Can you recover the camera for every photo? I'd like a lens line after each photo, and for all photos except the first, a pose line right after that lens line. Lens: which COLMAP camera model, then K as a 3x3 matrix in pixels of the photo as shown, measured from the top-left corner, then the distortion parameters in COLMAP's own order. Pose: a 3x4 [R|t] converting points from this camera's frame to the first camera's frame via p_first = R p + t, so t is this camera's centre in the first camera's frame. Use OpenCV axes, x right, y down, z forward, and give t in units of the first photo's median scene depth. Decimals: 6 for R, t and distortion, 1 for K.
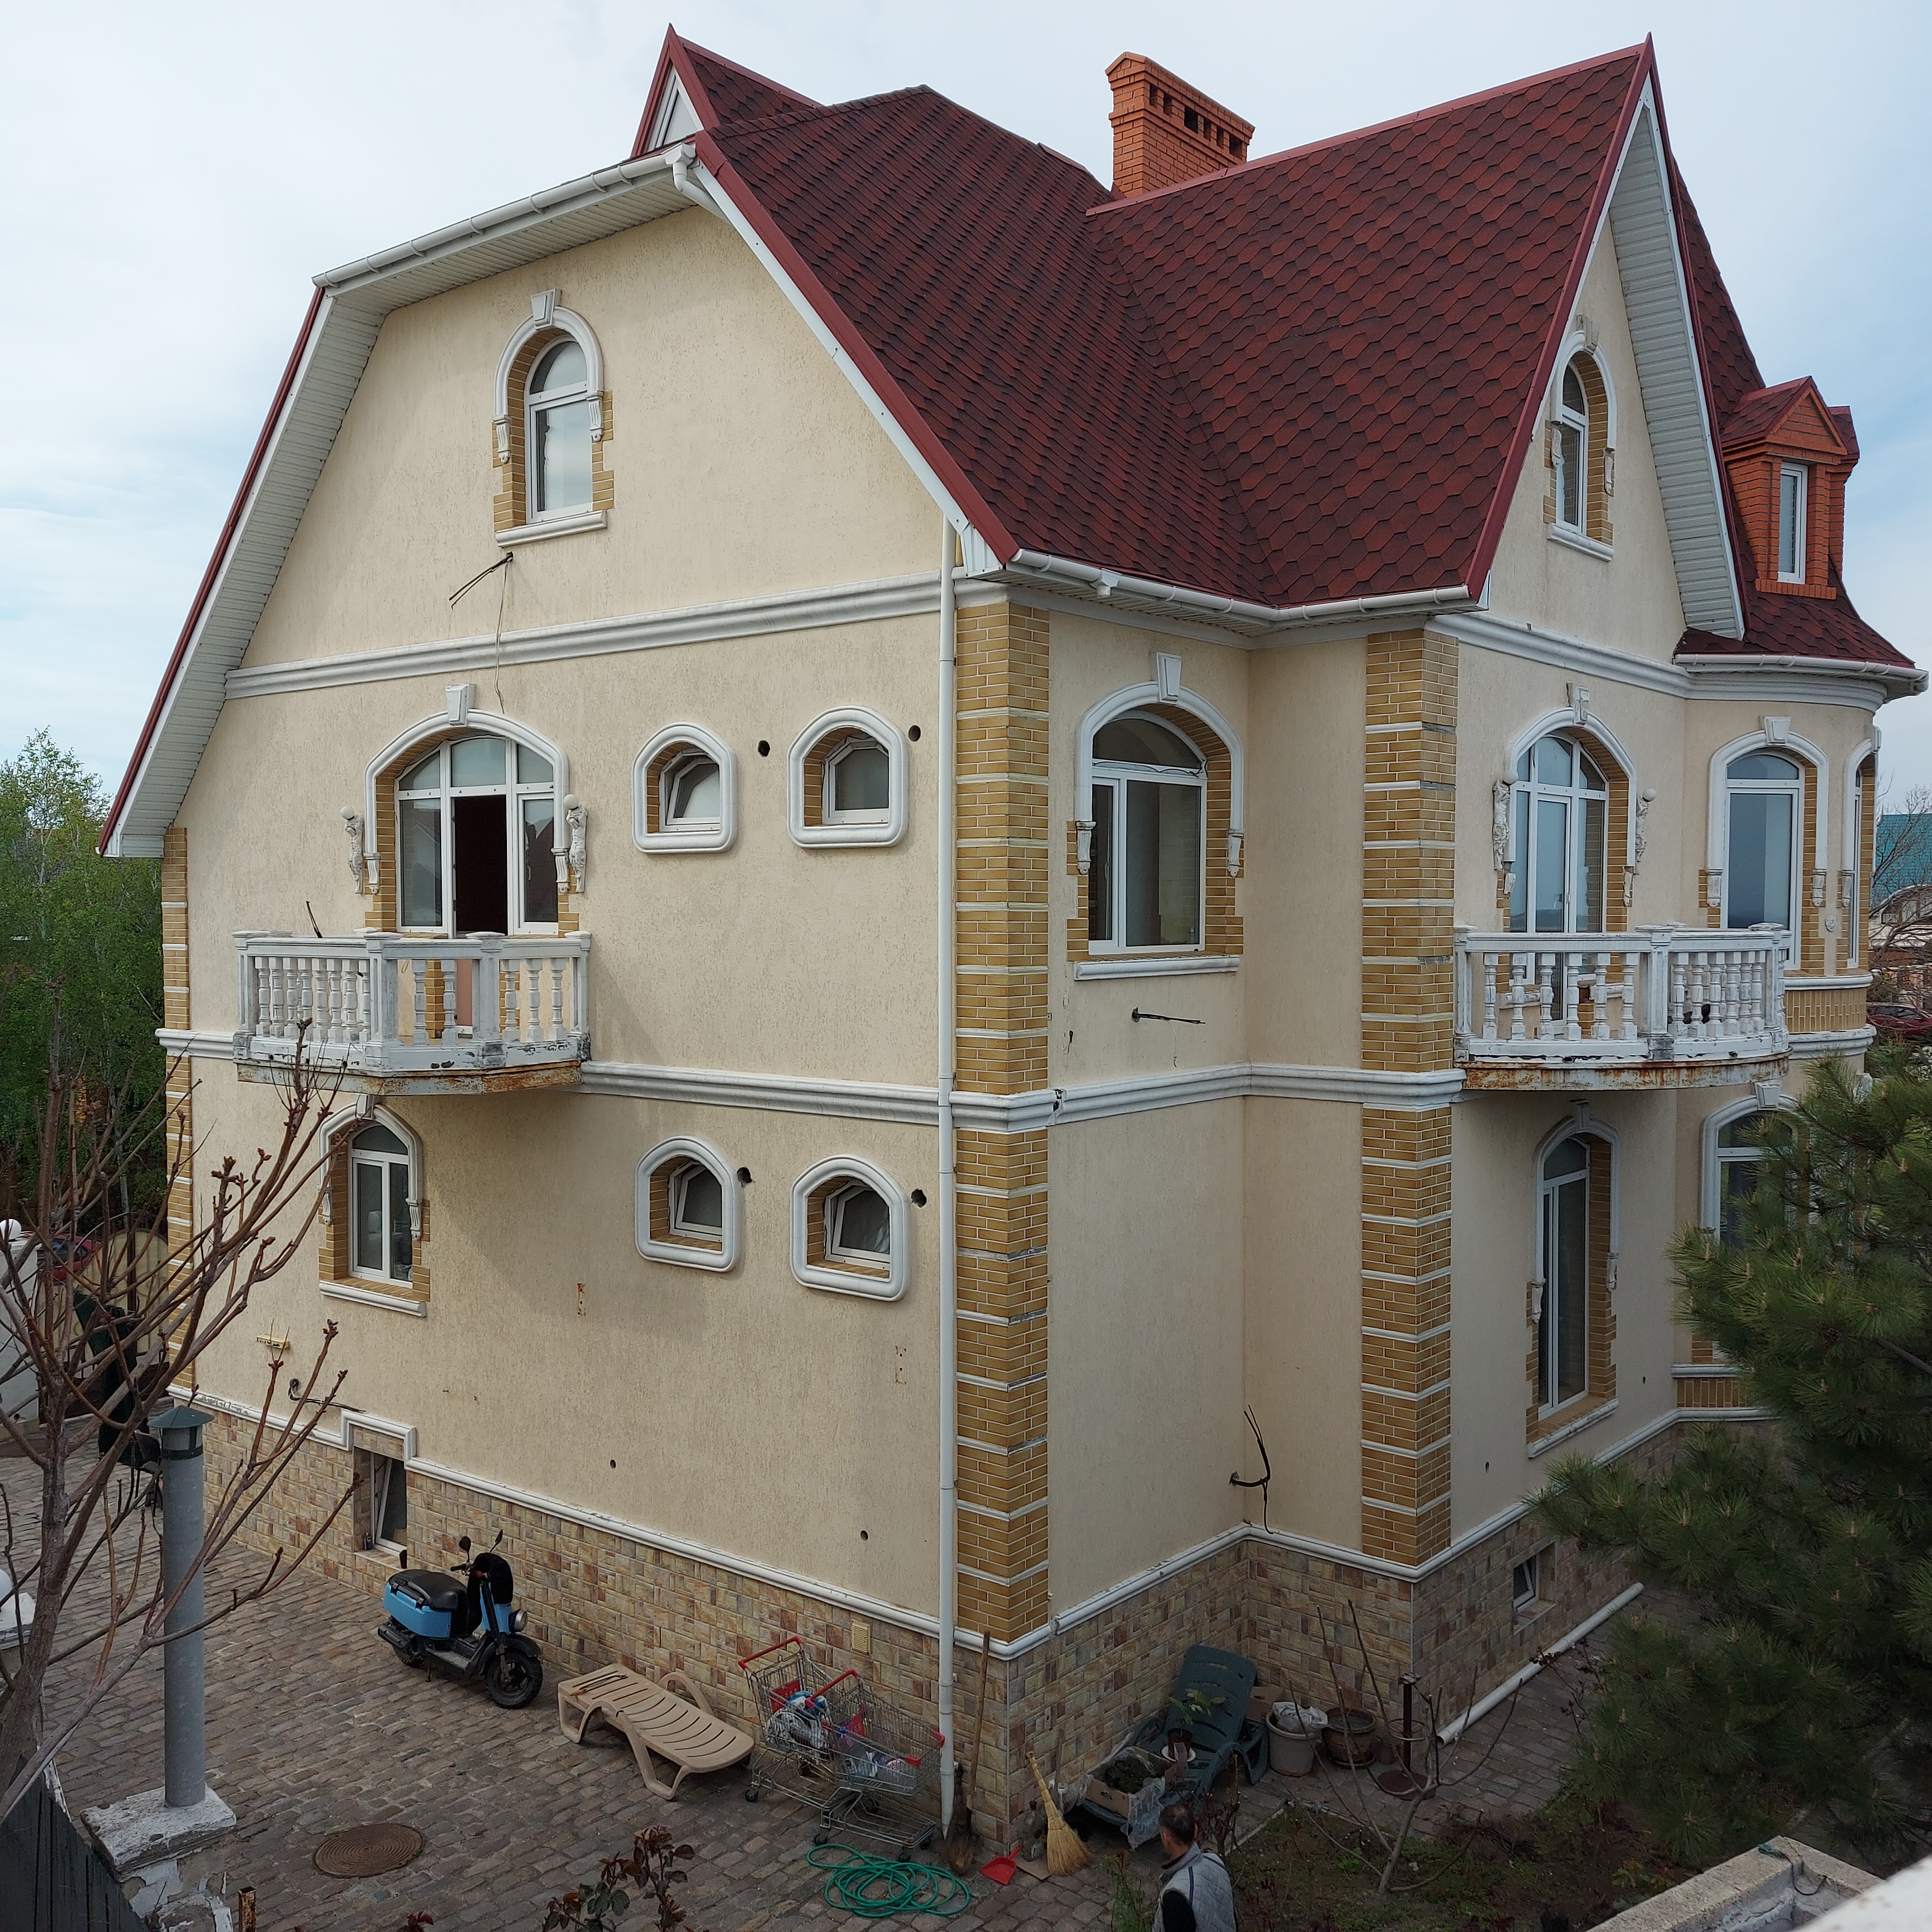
lens RADIAL K [[1836.1, 0, 994.8], [0, 1836.1, 989.0], [0, 0, 1]] dist [0.151624, -0.268002]
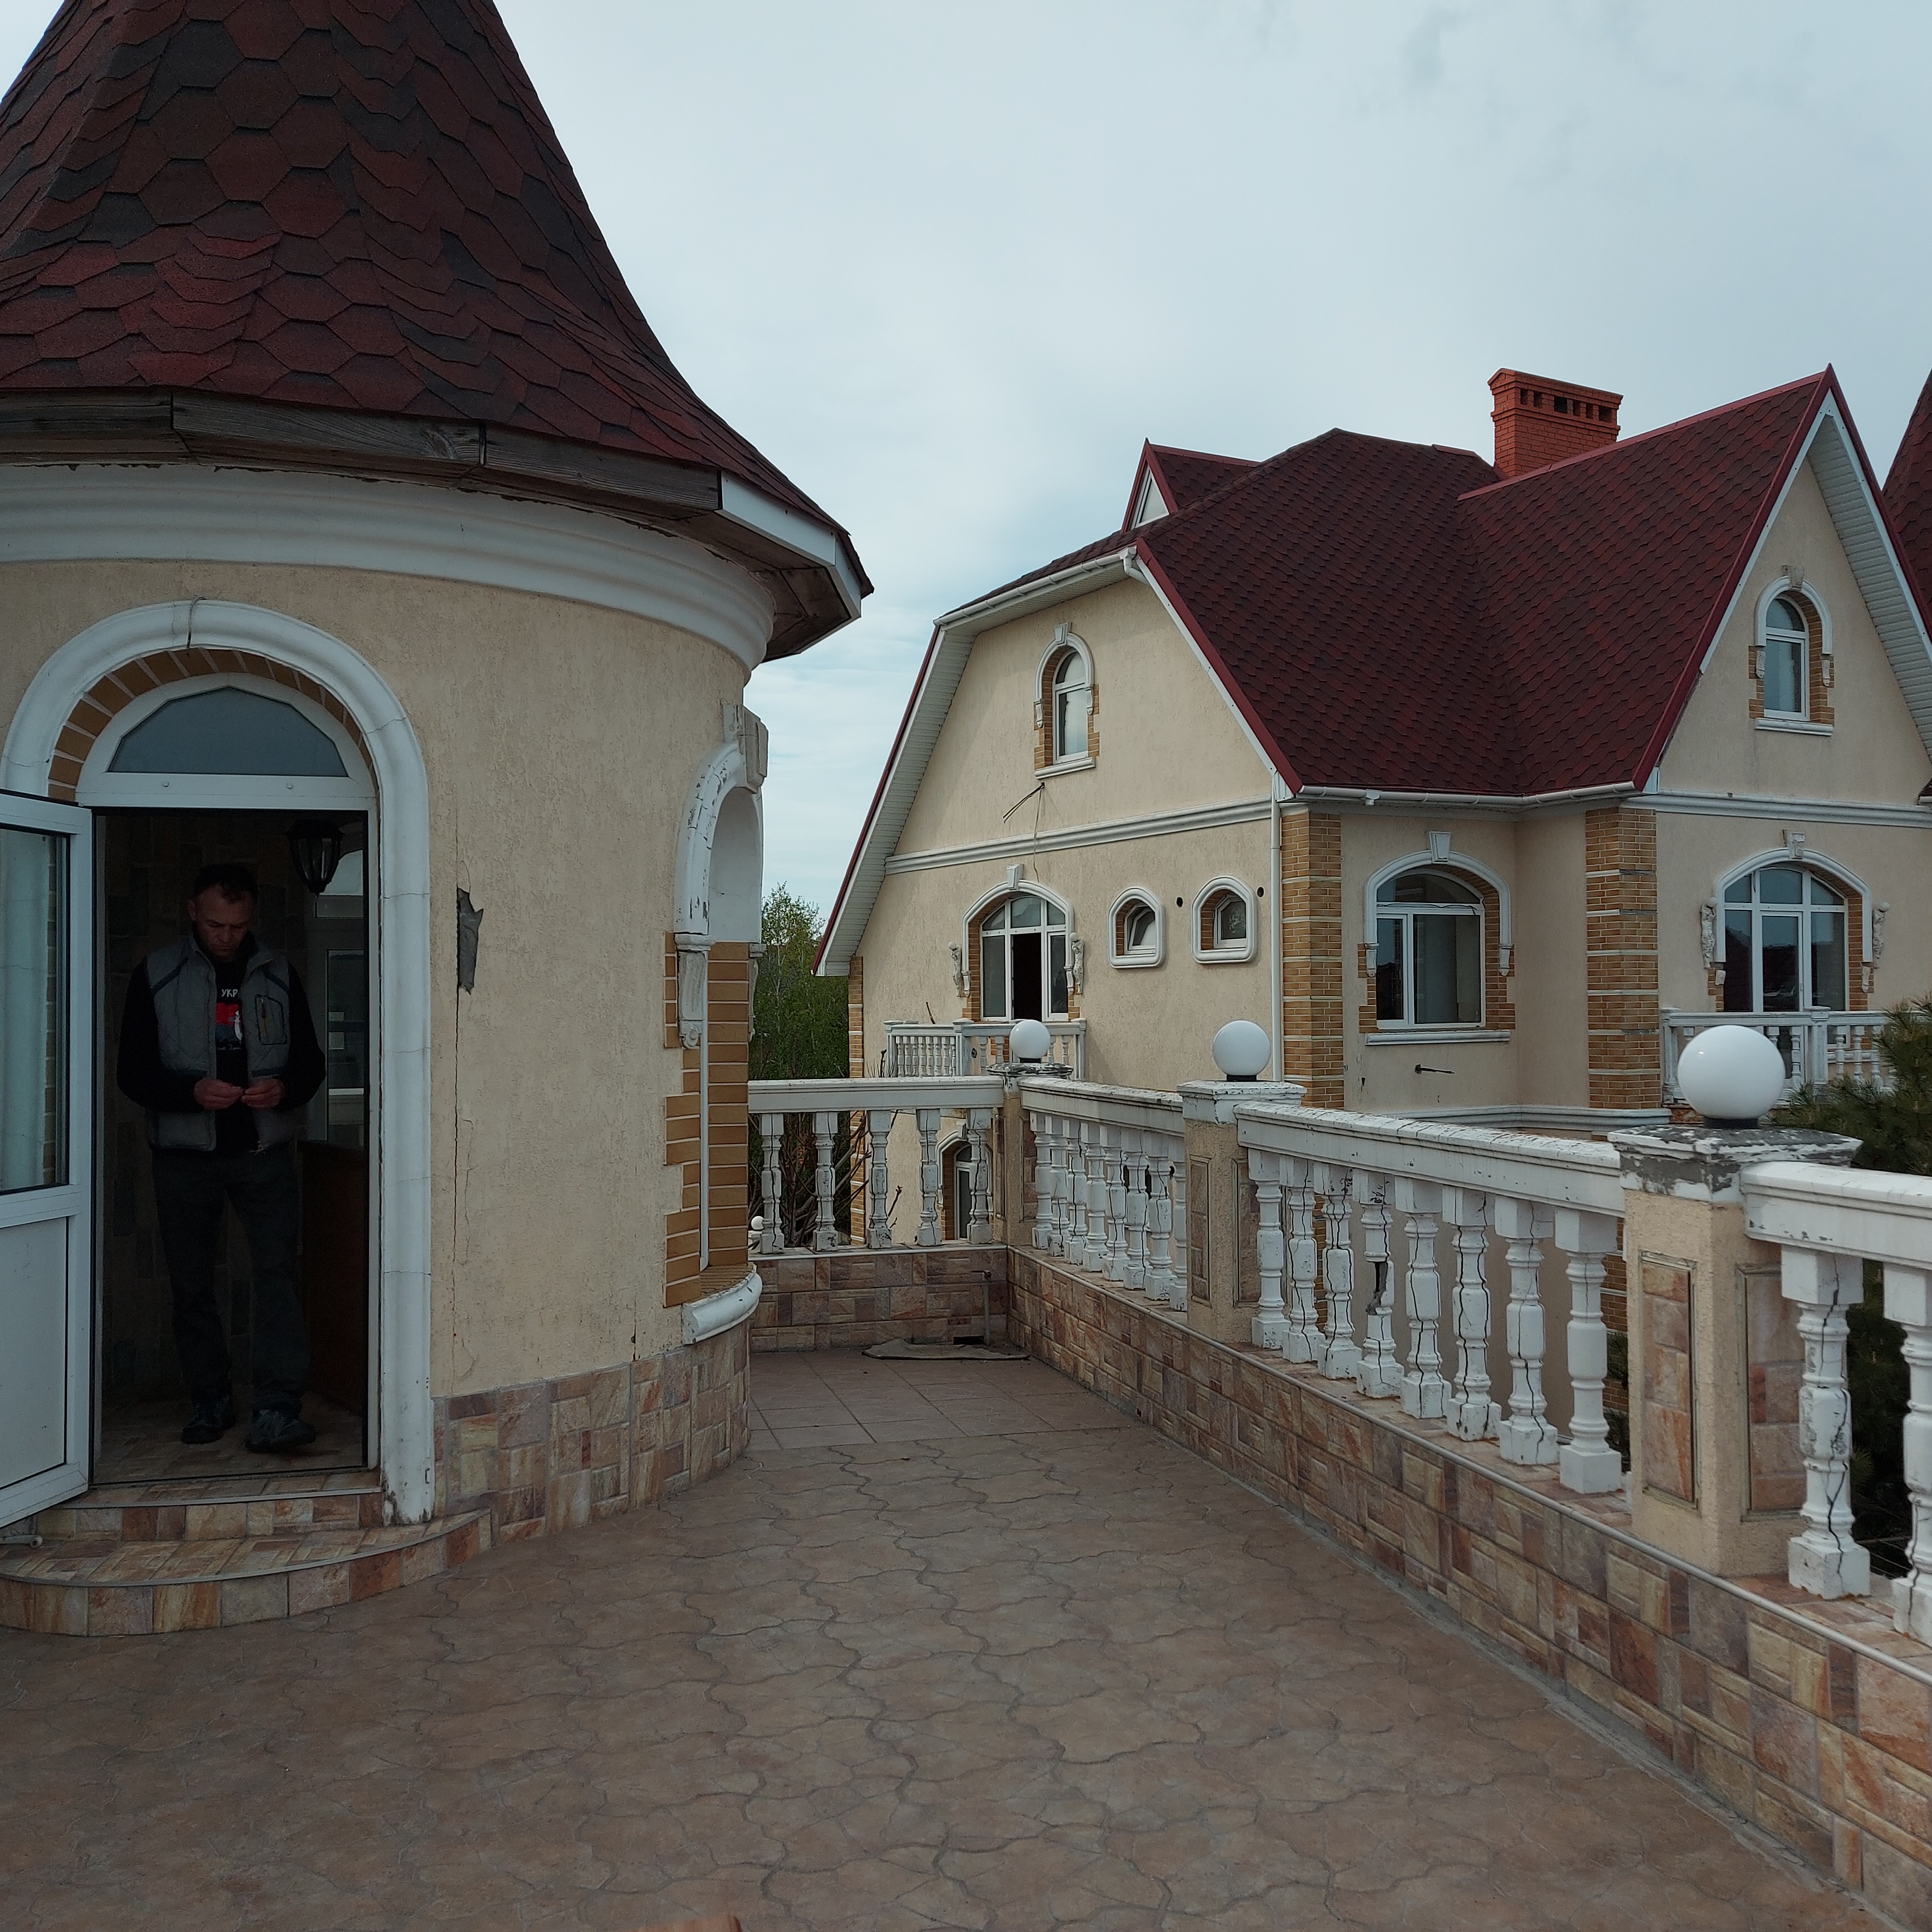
lens RADIAL K [[1836.1, 0, 994.8], [0, 1836.1, 989.0], [0, 0, 1]] dist [0.151624, -0.268002]
pose [[0.939528, -0.015903, -0.342102, 0.249225], [-0.002102, 0.998635, -0.052195, 0.026403], [0.342465, 0.049758, 0.938212, -0.509435]]
